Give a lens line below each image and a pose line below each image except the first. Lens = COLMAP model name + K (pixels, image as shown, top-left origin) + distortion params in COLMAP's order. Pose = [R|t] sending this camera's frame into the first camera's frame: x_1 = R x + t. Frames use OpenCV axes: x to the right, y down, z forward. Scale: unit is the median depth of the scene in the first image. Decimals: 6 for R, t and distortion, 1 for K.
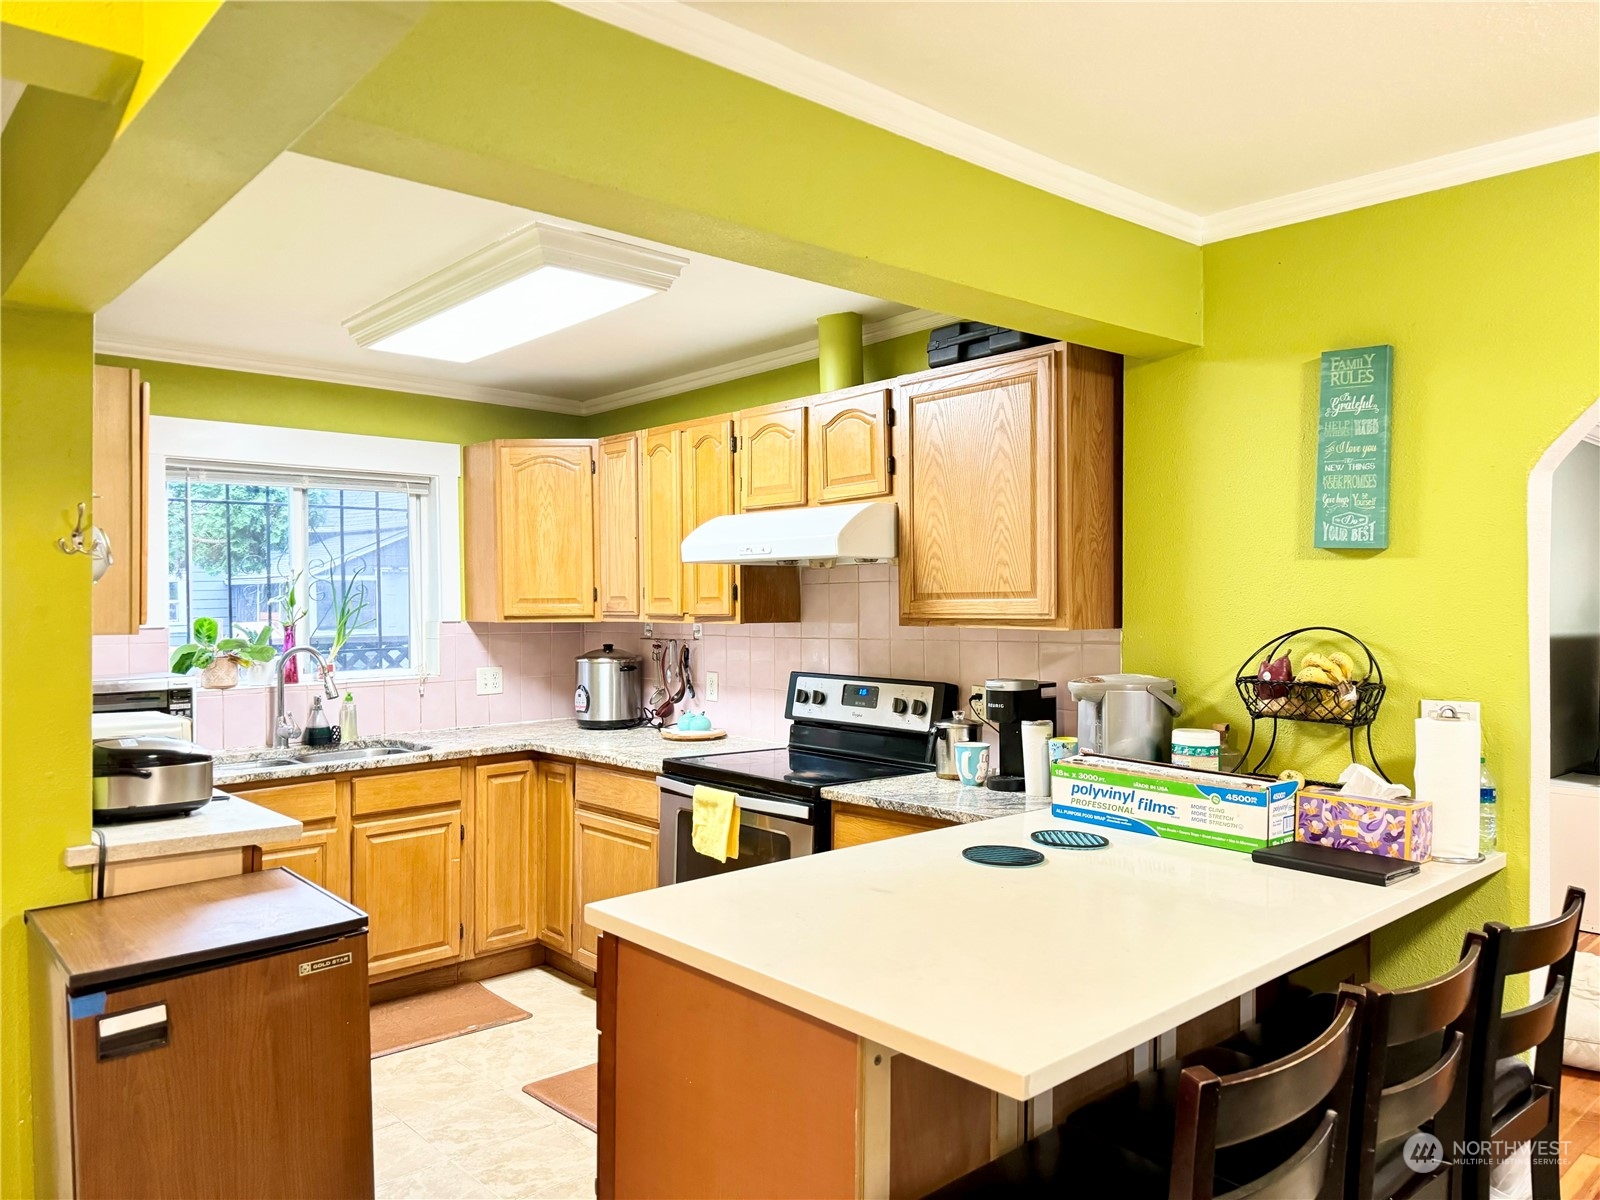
lens RADIAL K [[1134.6, 0, 799.3], [0, 1134.6, 601.6], [0, 0, 1]] dist [-0.000391, 0.000183]
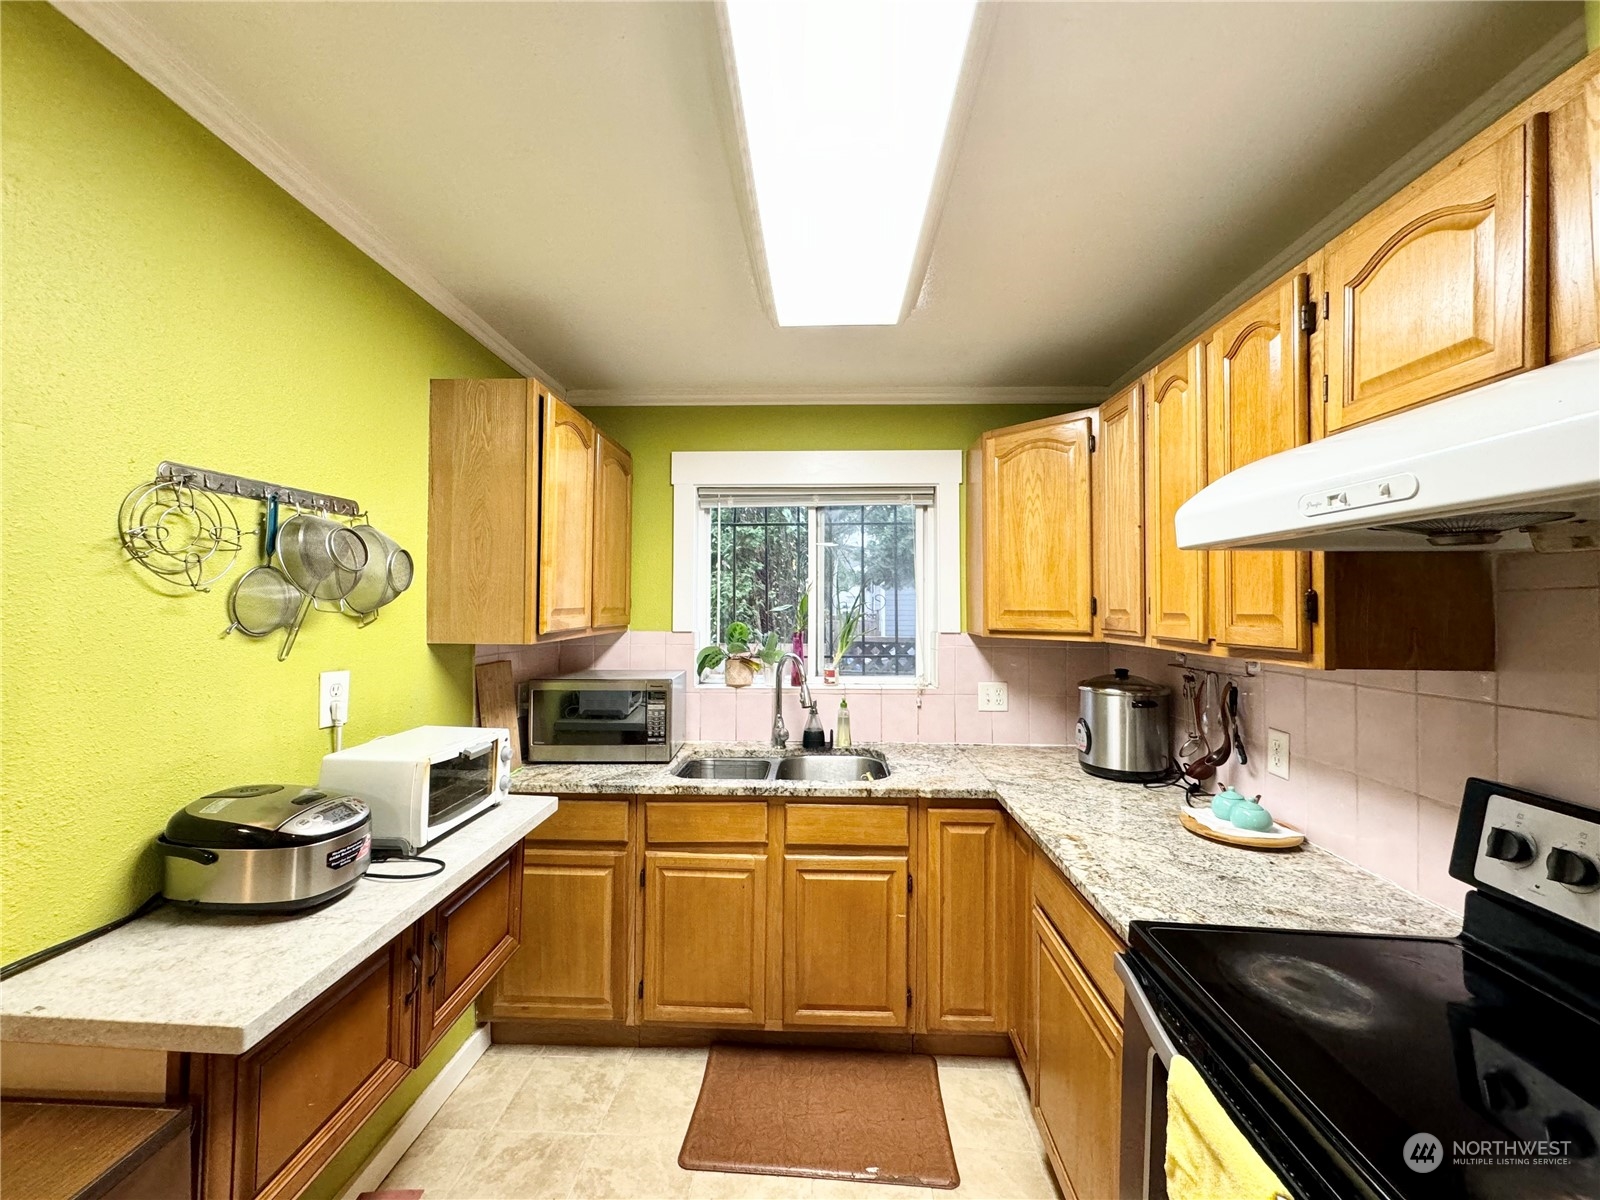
lens RADIAL K [[644.6, 0, 798.0], [0, 644.6, 595.2], [0, 0, 1]] dist [0.000333, 0.000368]
pose [[0.715232, -0.001796, -0.698885, -0.017407], [-0.011360, 0.999835, -0.014195, -0.005825], [0.698795, 0.018092, 0.715093, 0.570651]]
